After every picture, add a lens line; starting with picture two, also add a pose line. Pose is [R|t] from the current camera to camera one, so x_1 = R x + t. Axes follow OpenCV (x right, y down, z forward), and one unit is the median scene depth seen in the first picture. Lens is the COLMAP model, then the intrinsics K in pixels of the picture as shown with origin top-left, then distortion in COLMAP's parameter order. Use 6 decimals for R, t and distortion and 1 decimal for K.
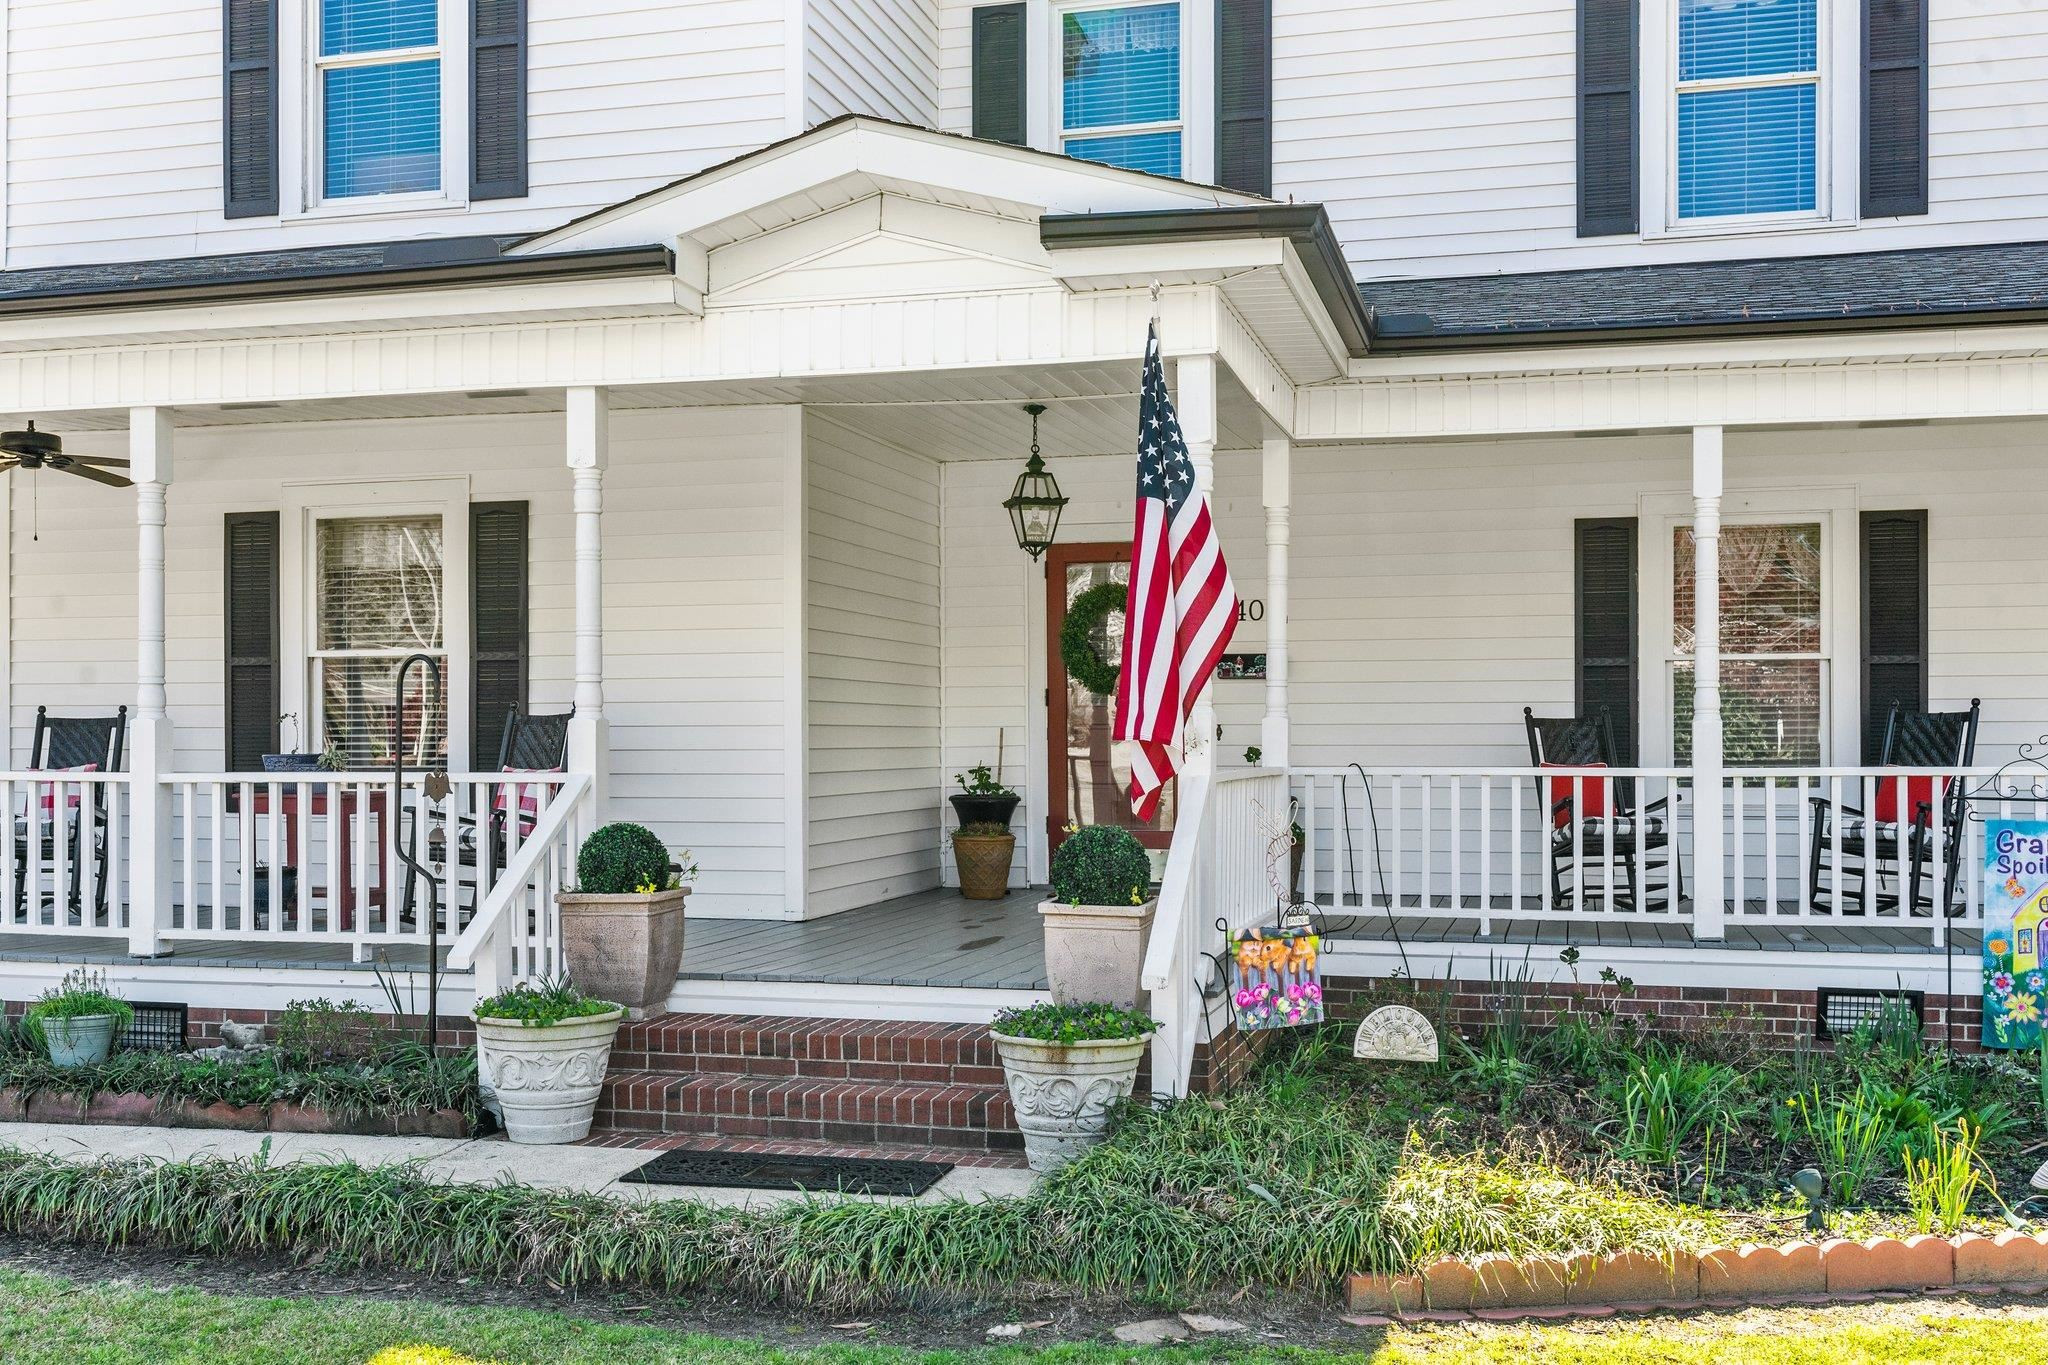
lens RADIAL K [[2011.5, 0, 989.4], [0, 2011.5, 688.0], [0, 0, 1]] dist [0.004152, 0.002788]
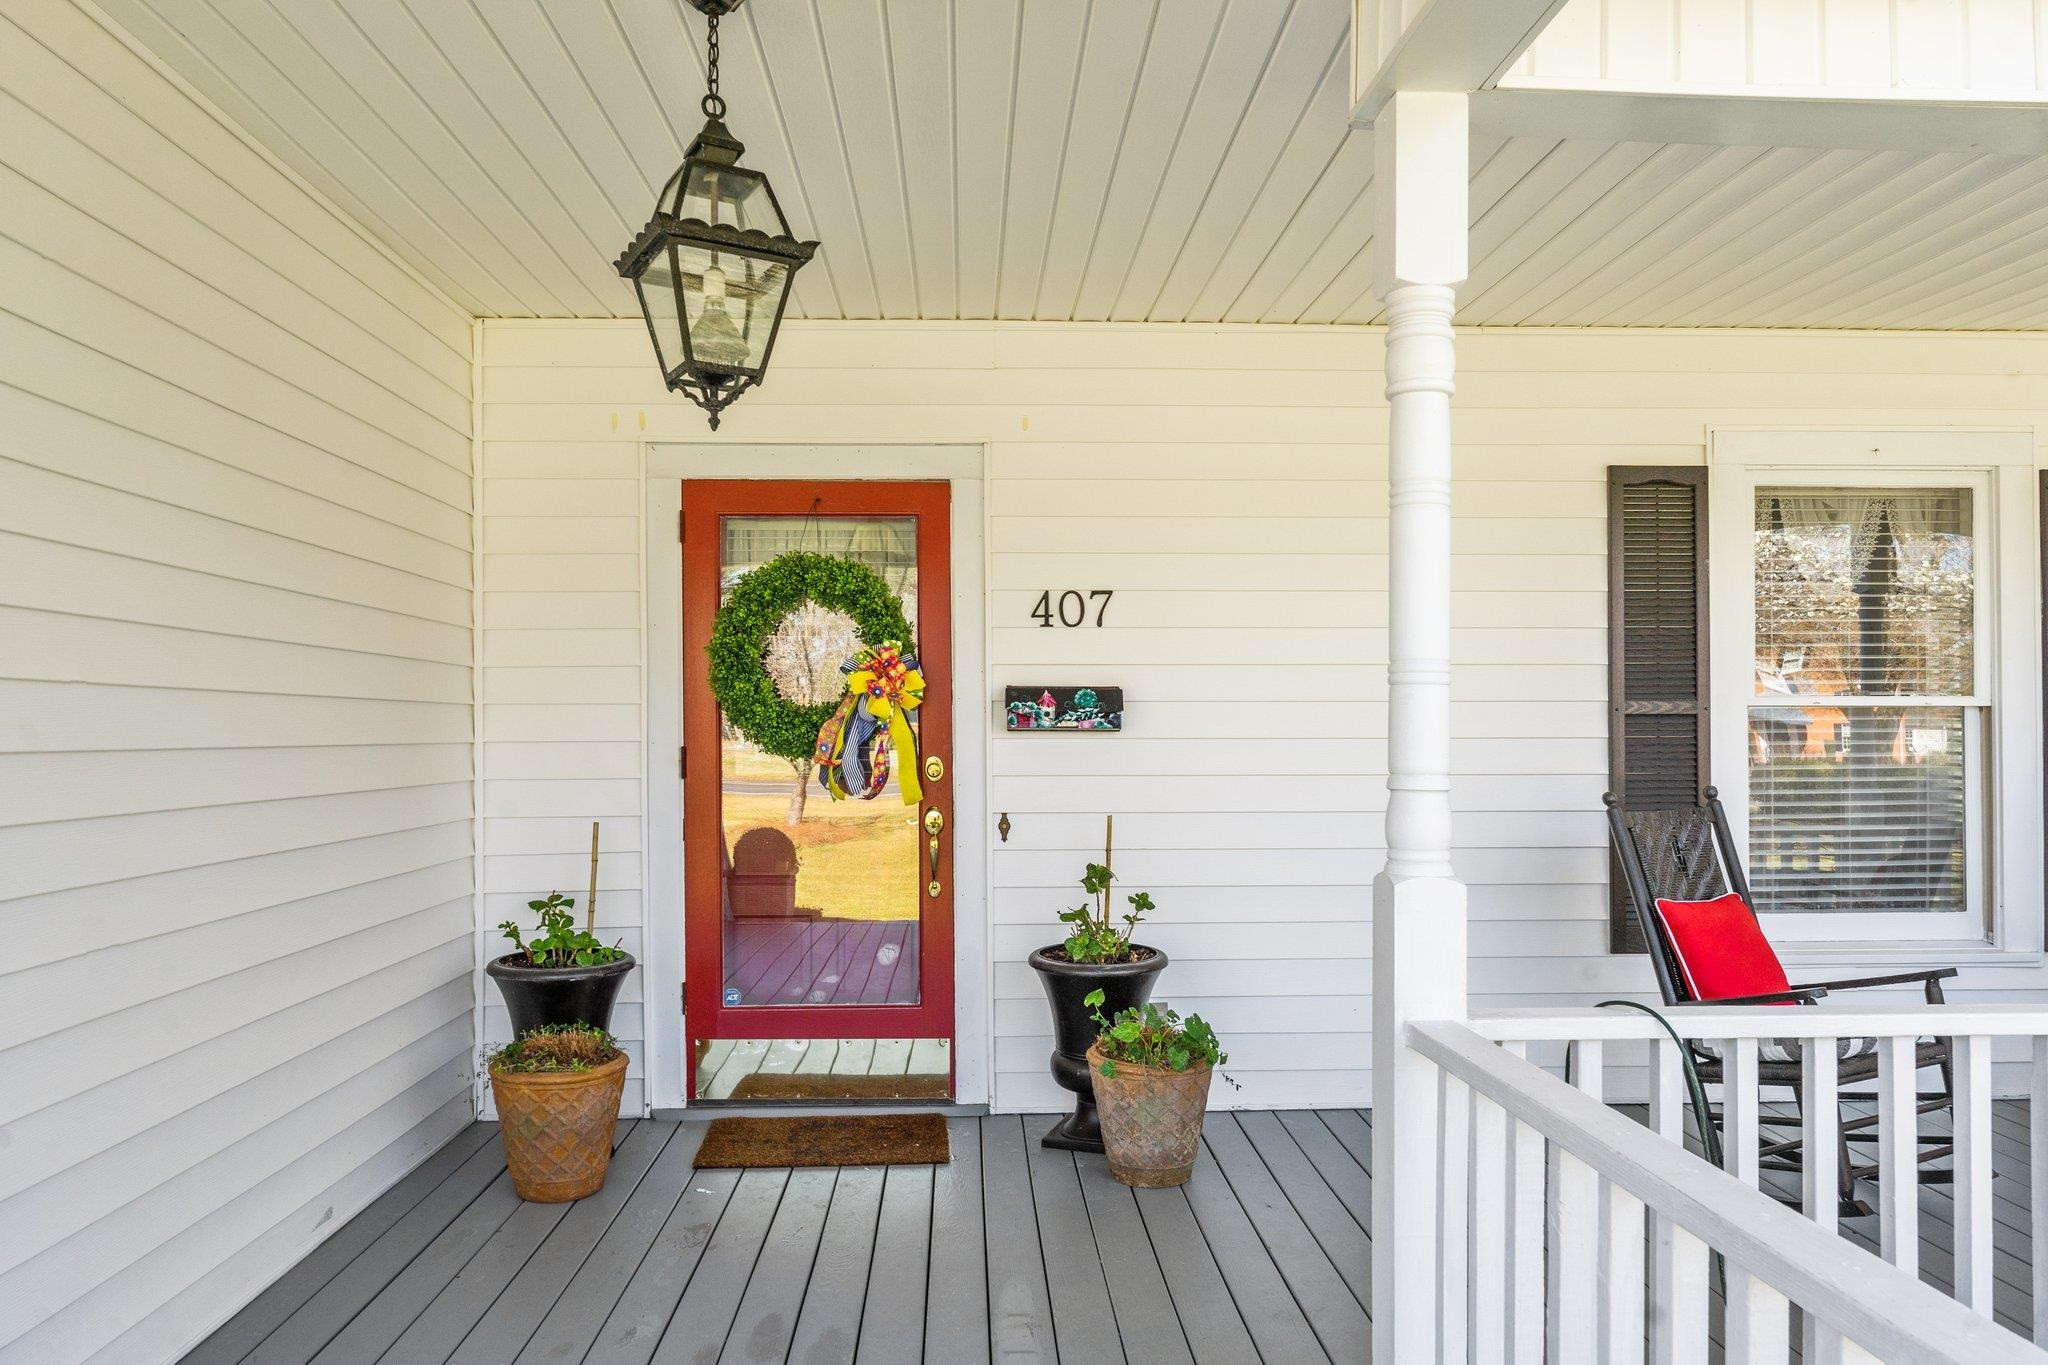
lens RADIAL K [[1391.7, 0, 1014.2], [0, 1391.7, 730.0], [0, 0, 1]] dist [0.017045, 0.000644]
pose [[0.951741, 0.000363, 0.306903, -0.001635], [-0.007613, 0.999720, 0.022425, -0.013447], [-0.306808, -0.023679, 0.951477, 0.634706]]
